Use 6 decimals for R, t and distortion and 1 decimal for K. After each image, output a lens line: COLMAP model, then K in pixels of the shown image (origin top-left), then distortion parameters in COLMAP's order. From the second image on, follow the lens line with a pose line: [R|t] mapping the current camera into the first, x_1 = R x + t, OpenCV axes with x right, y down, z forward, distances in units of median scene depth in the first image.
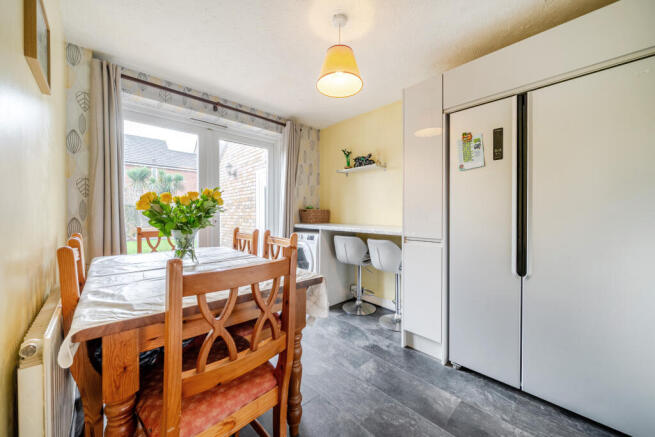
lens RADIAL K [[242.2, 0, 327.5], [0, 242.2, 218.5], [0, 0, 1]] dist [-0.002764, -0.000254]
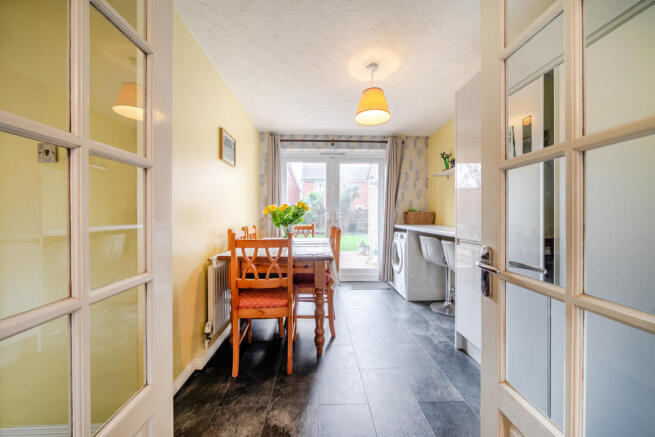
lens RADIAL K [[226.6, 0, 329.8], [0, 226.6, 218.0], [0, 0, 1]] dist [-0.001402, -0.000234]
pose [[0.762535, 0.003099, -0.646940, 0.378628], [-0.010325, 0.999919, -0.007379, 0.002951], [0.646865, 0.012306, 0.762505, -0.045612]]
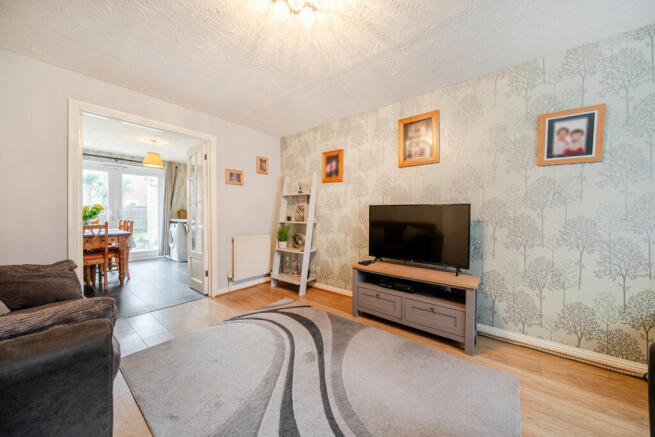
lens RADIAL K [[231.4, 0, 327.5], [0, 231.4, 218.5], [0, 0, 1]] dist [-0.000286, -0.000038]
pose [[0.990697, 0.000017, 0.136089, 0.913702], [-0.000282, 0.999998, 0.001923, 0.016351], [-0.136089, -0.001944, 0.990695, -1.026549]]
